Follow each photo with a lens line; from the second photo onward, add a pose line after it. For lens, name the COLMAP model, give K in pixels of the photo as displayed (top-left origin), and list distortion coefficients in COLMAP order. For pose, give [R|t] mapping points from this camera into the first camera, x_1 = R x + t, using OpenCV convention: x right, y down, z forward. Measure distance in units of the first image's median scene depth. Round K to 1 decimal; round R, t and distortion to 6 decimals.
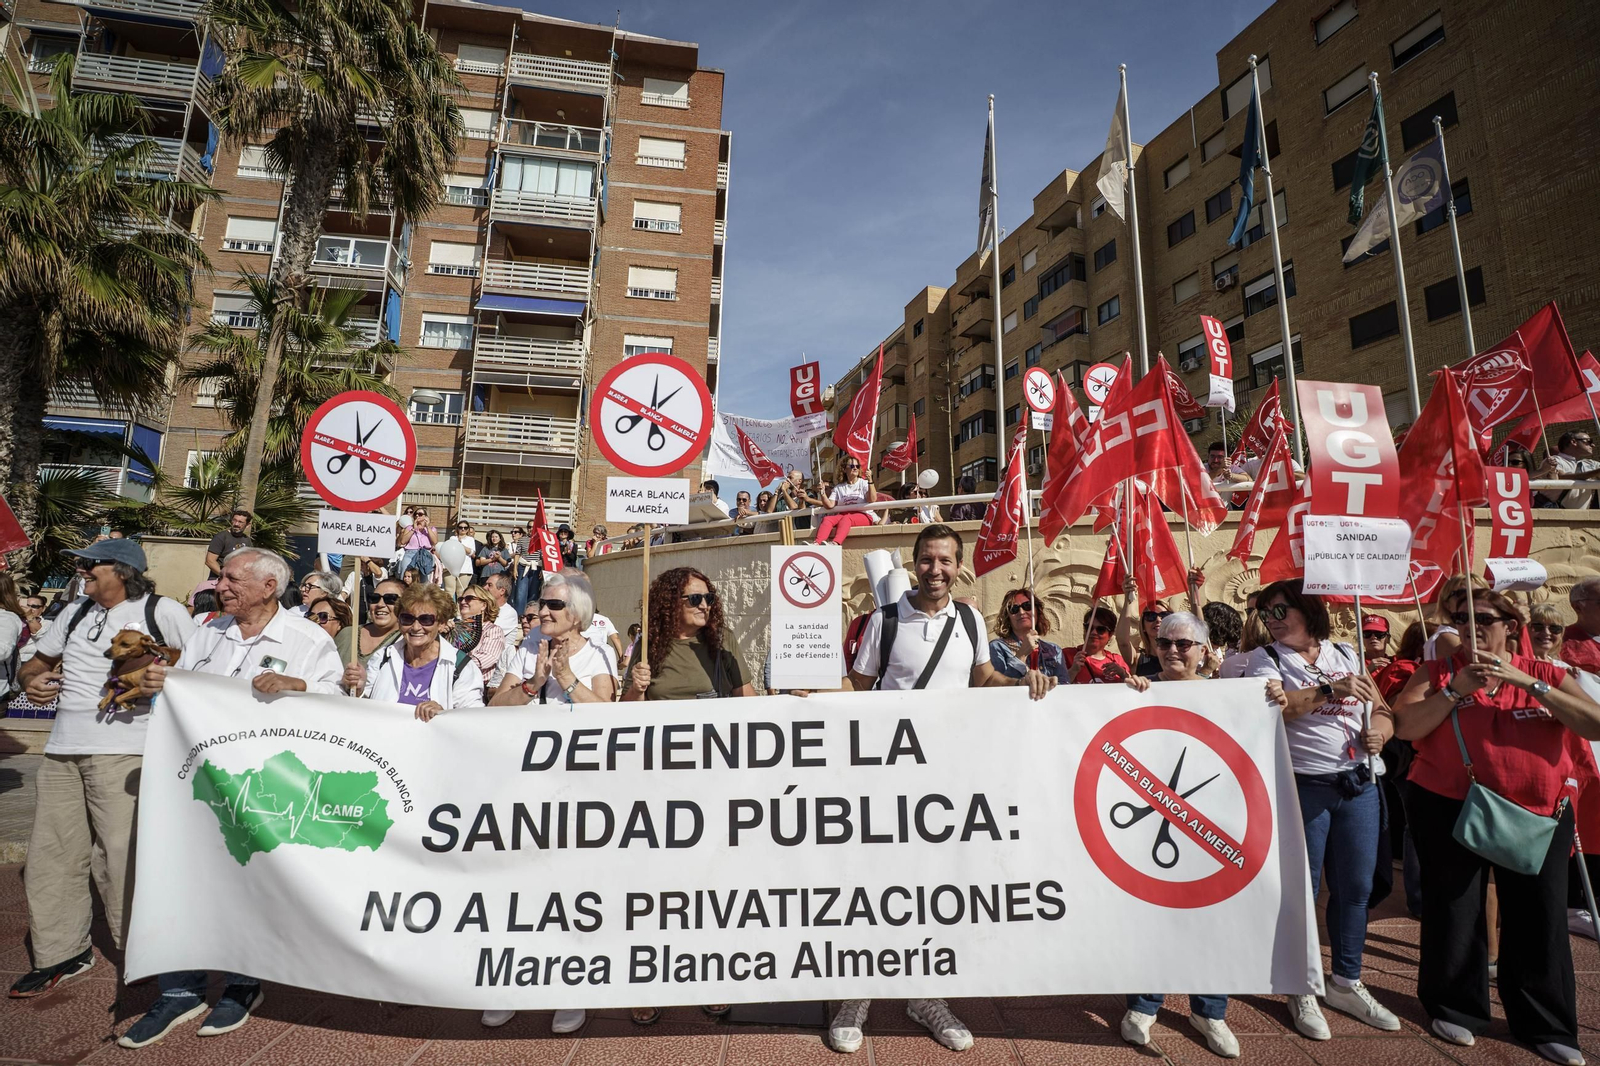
lens RADIAL K [[736.1, 0, 797.9], [0, 736.1, 532.9], [0, 0, 1]] dist [-0.067314, 0.017309]
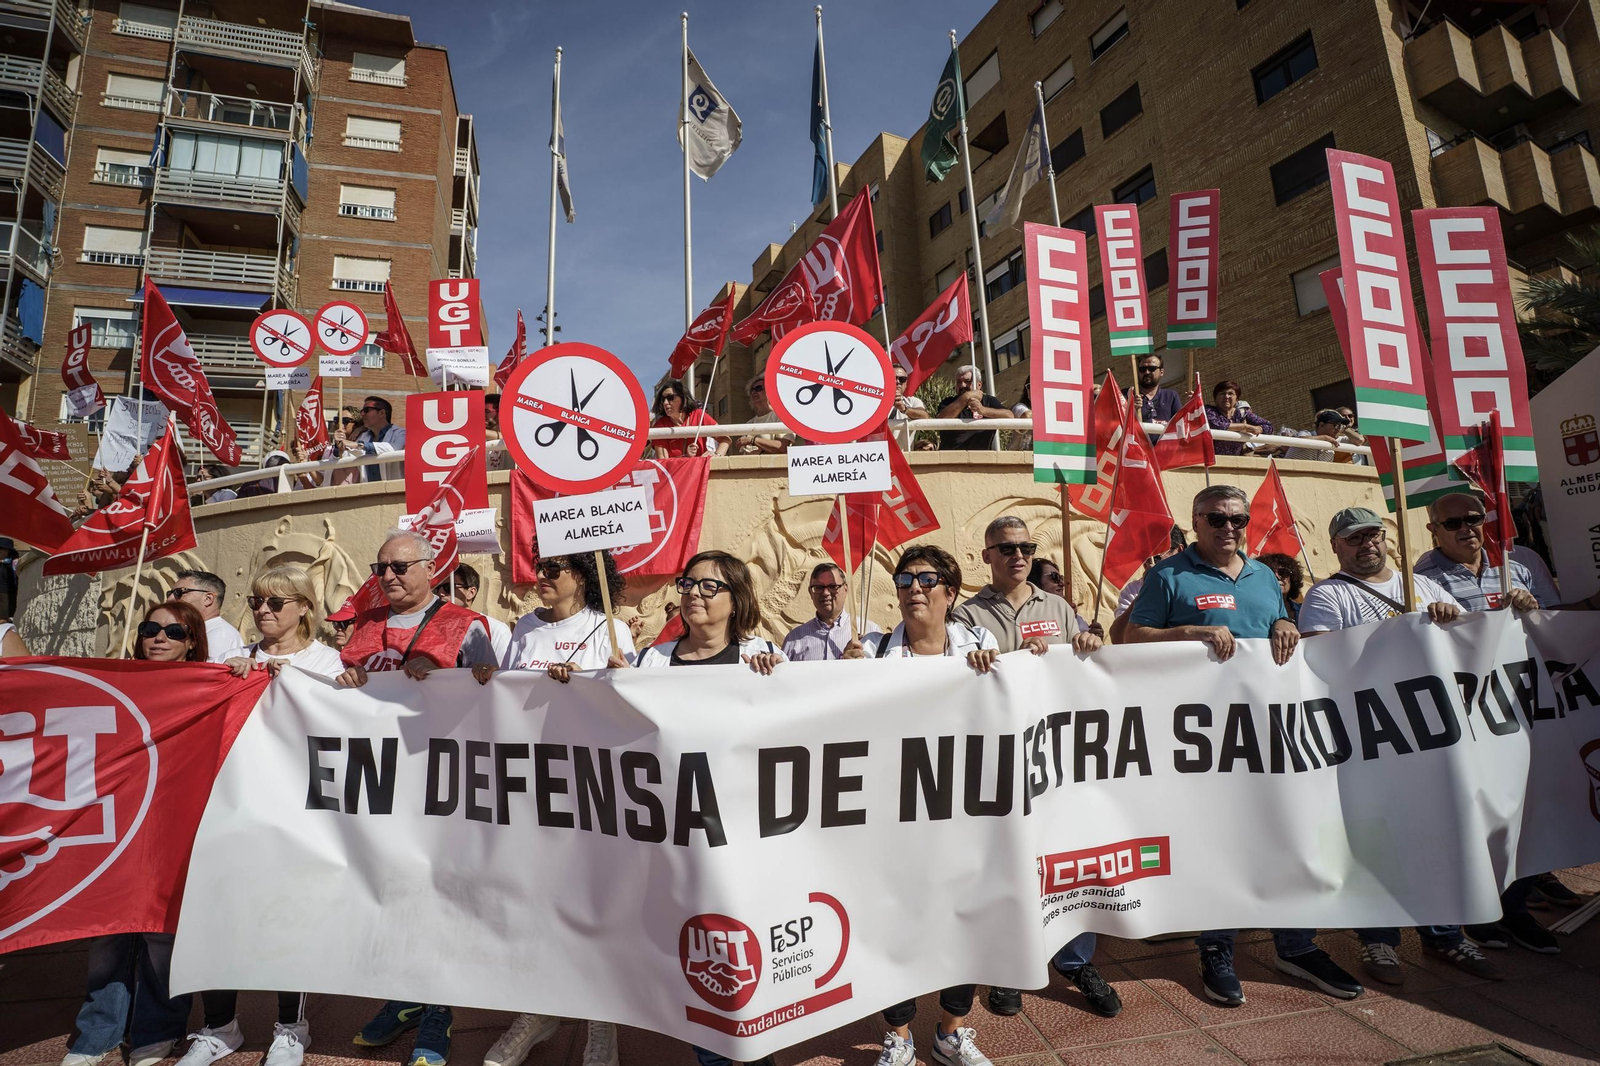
lens RADIAL K [[736.9, 0, 796.1], [0, 736.9, 530.9], [0, 0, 1]] dist [-0.068698, 0.018345]
pose [[0.987004, -0.045728, 0.154054, 0.197486], [0.047274, 0.998862, -0.006383, 0.013005], [-0.153587, 0.013582, 0.988042, 0.030329]]
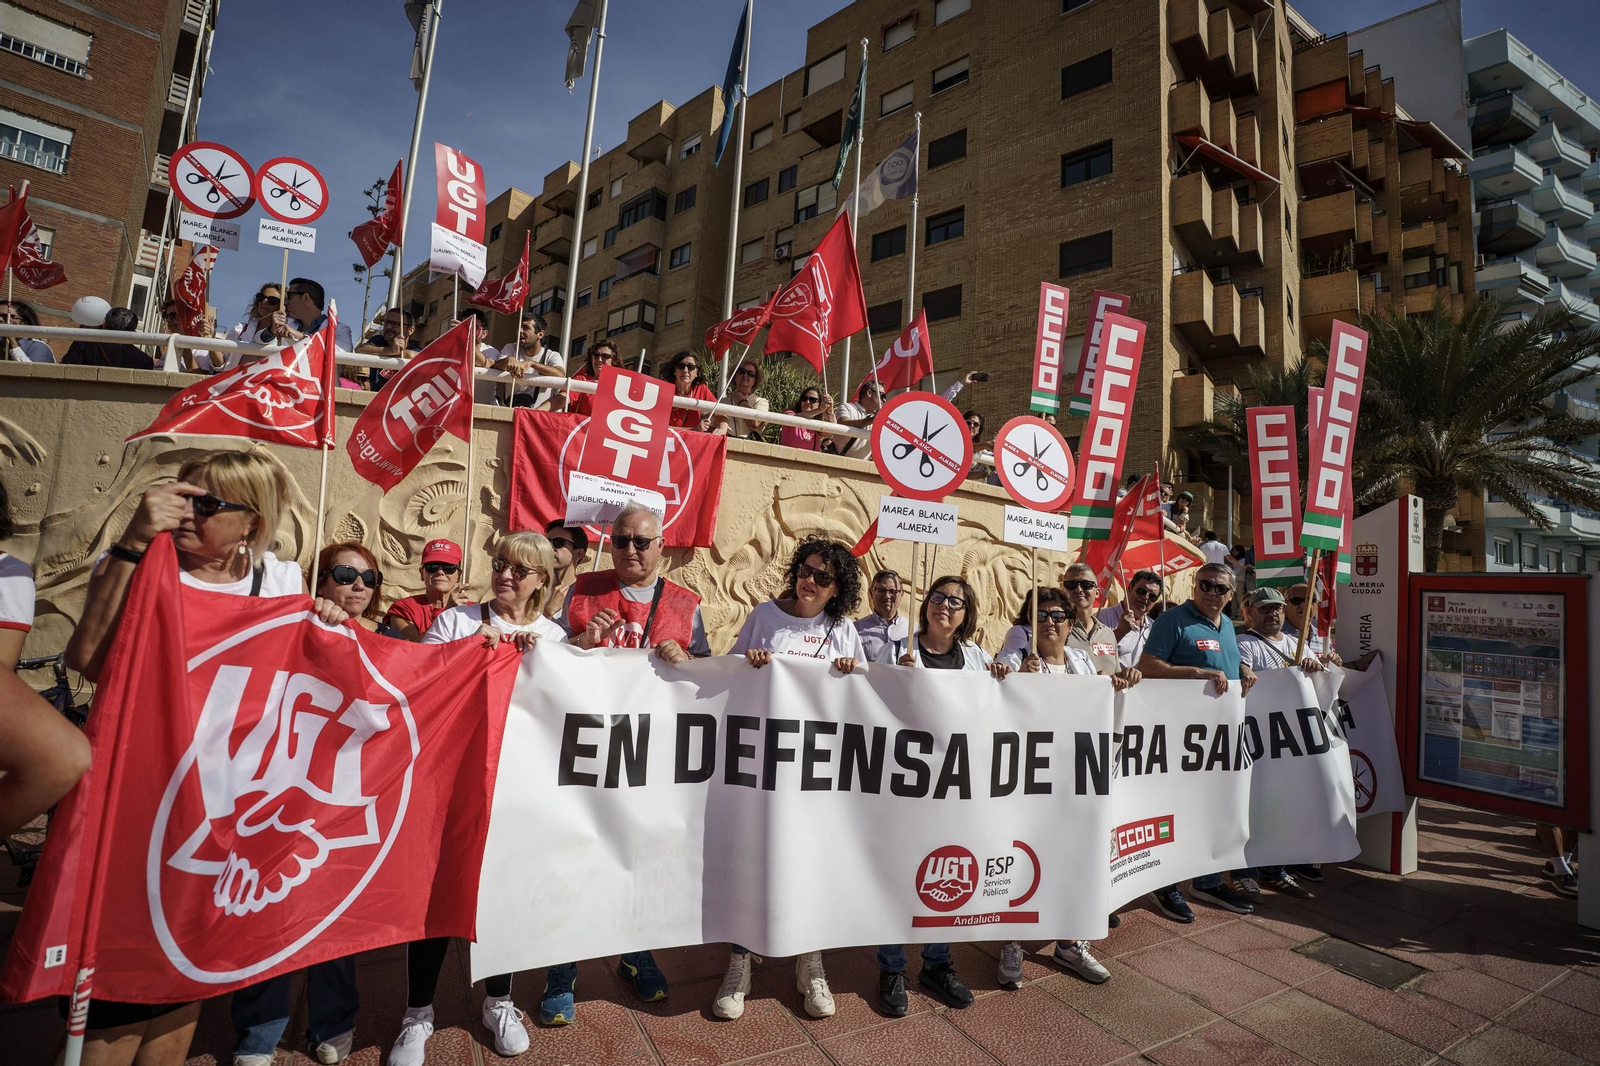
lens RADIAL K [[740.3, 0, 798.2], [0, 740.3, 533.6], [0, 0, 1]] dist [-0.070487, 0.019910]
pose [[0.858046, 0.082692, 0.506872, 0.127478], [-0.120043, 0.991905, 0.041390, 0.006955], [-0.499347, -0.096361, 0.861027, 0.039783]]
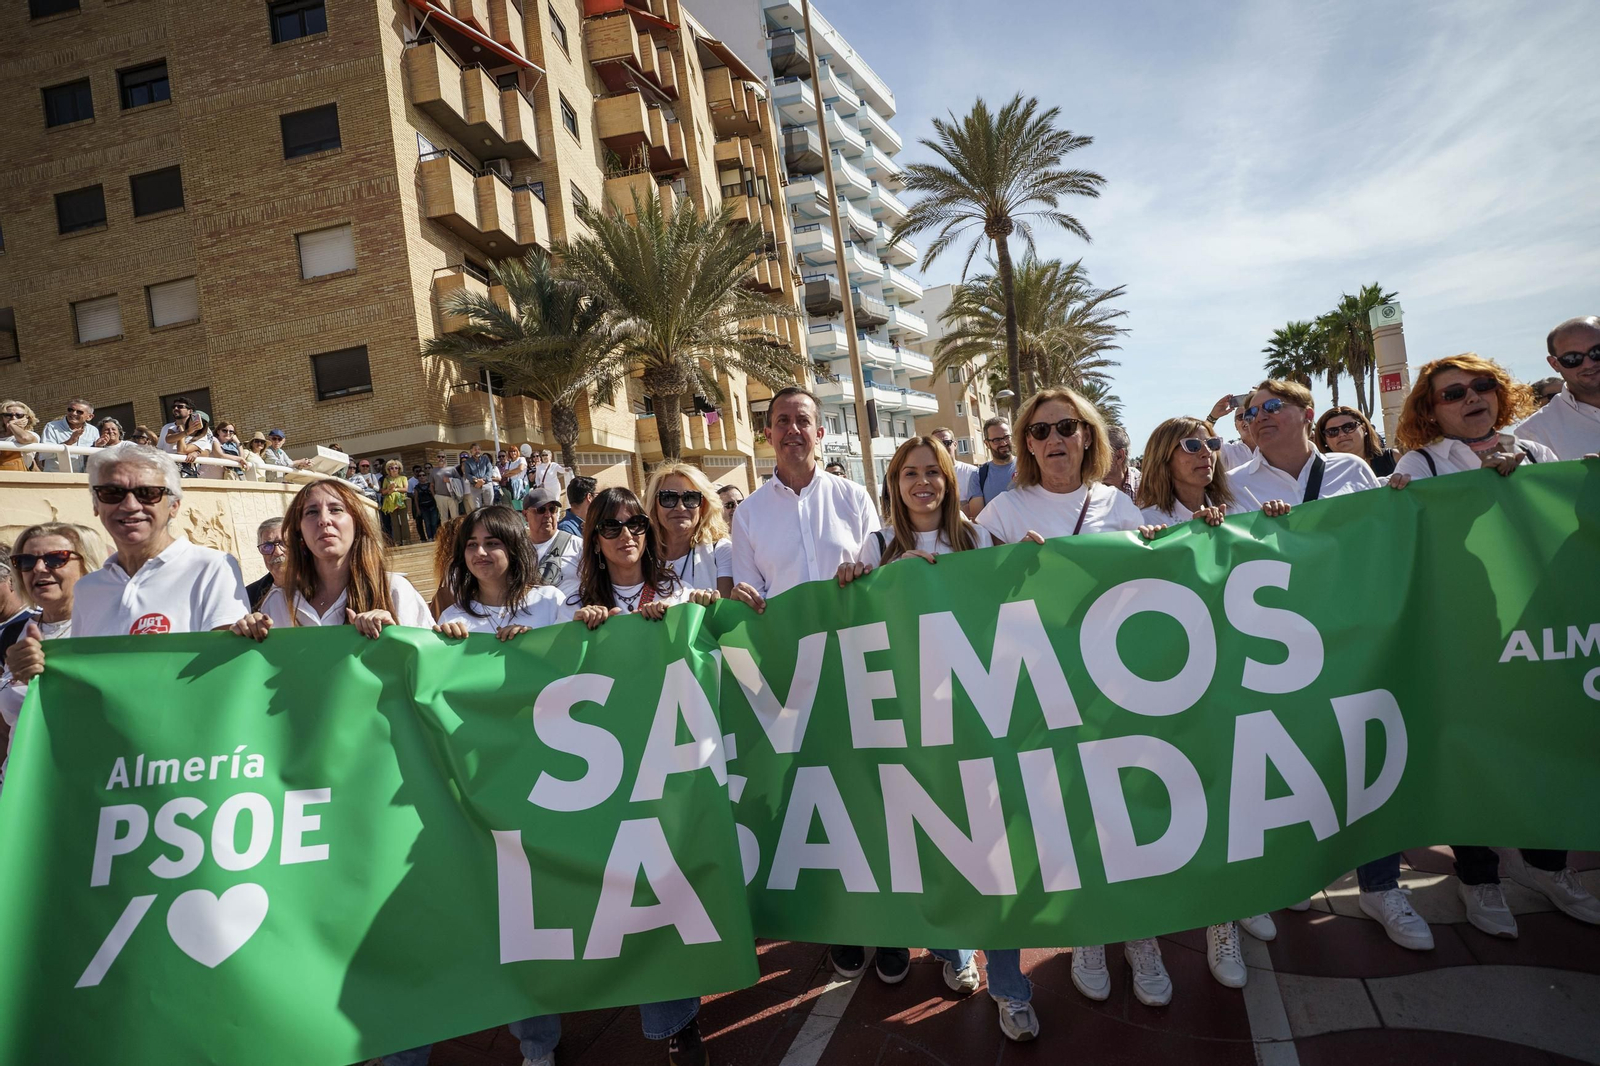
lens RADIAL K [[736.9, 0, 796.1], [0, 736.9, 530.9], [0, 0, 1]] dist [-0.068698, 0.018345]
pose [[0.390430, -0.102834, 0.914871, 0.319363], [0.009449, 0.994137, 0.107712, -0.002520], [-0.920584, -0.033410, 0.389113, -0.075796]]
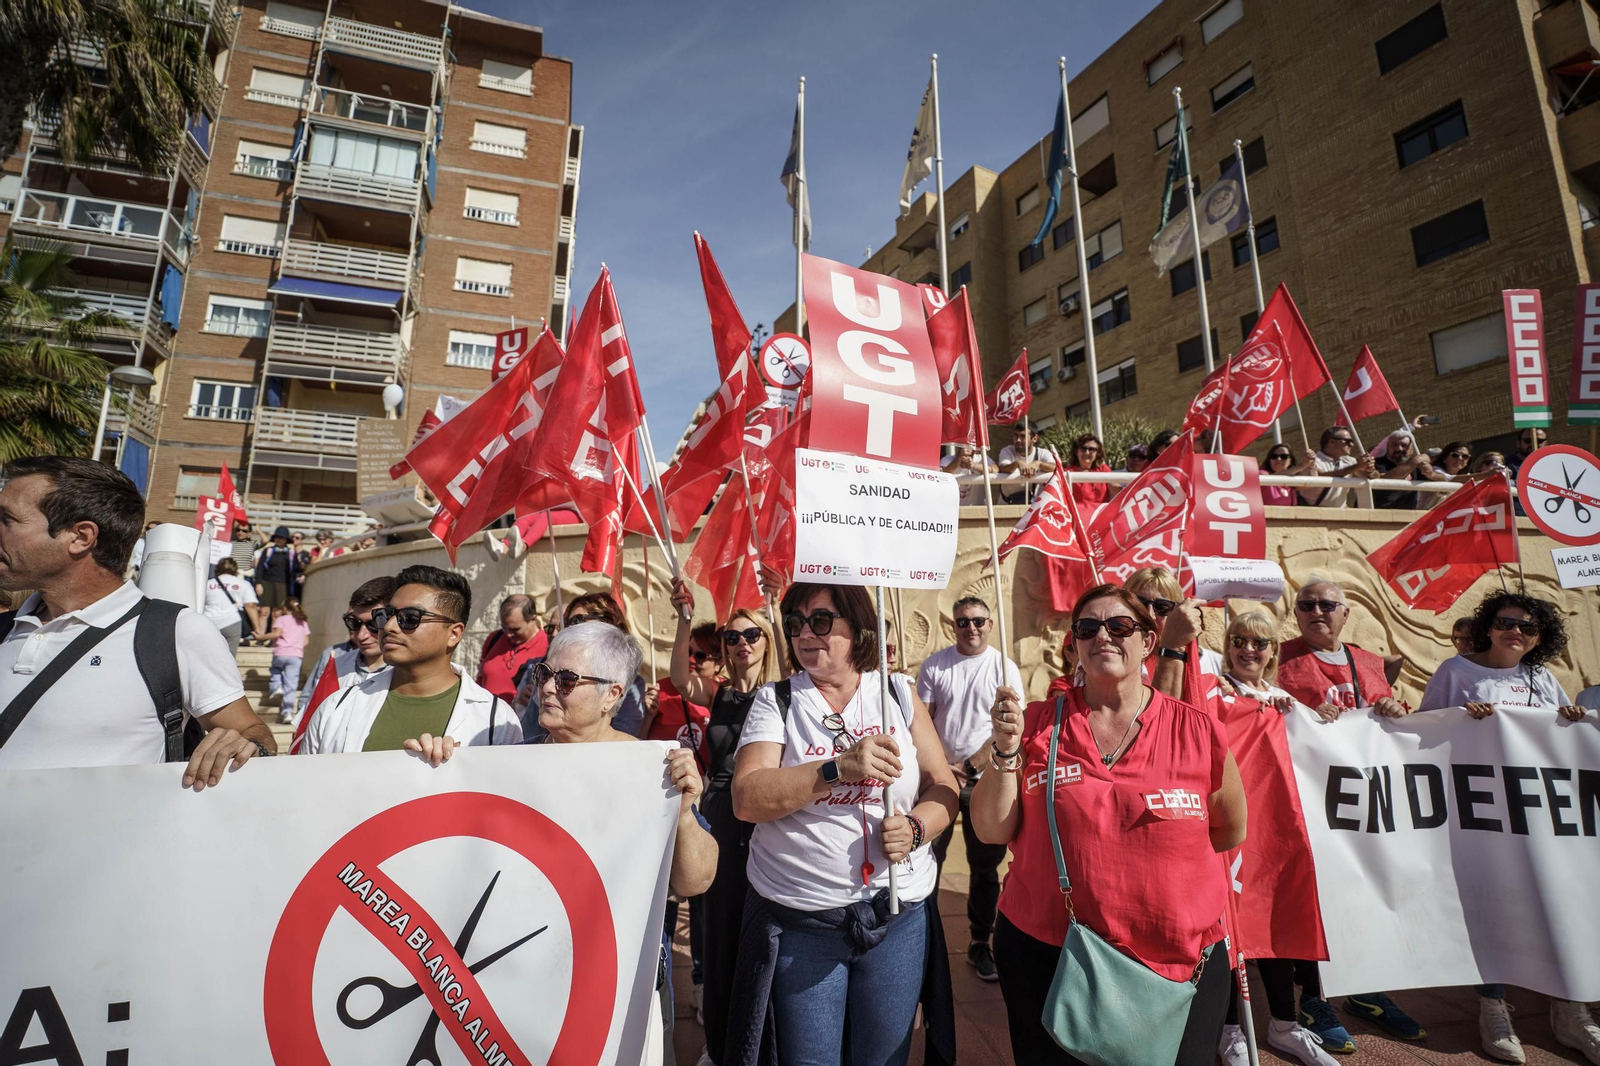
lens RADIAL K [[736.1, 0, 797.9], [0, 736.1, 532.9], [0, 0, 1]] dist [-0.067314, 0.017309]
pose [[0.988127, 0.009888, 0.153322, 0.061290], [-0.005946, 0.999640, -0.026150, 0.005743], [-0.153526, 0.024928, 0.987830, 0.039978]]
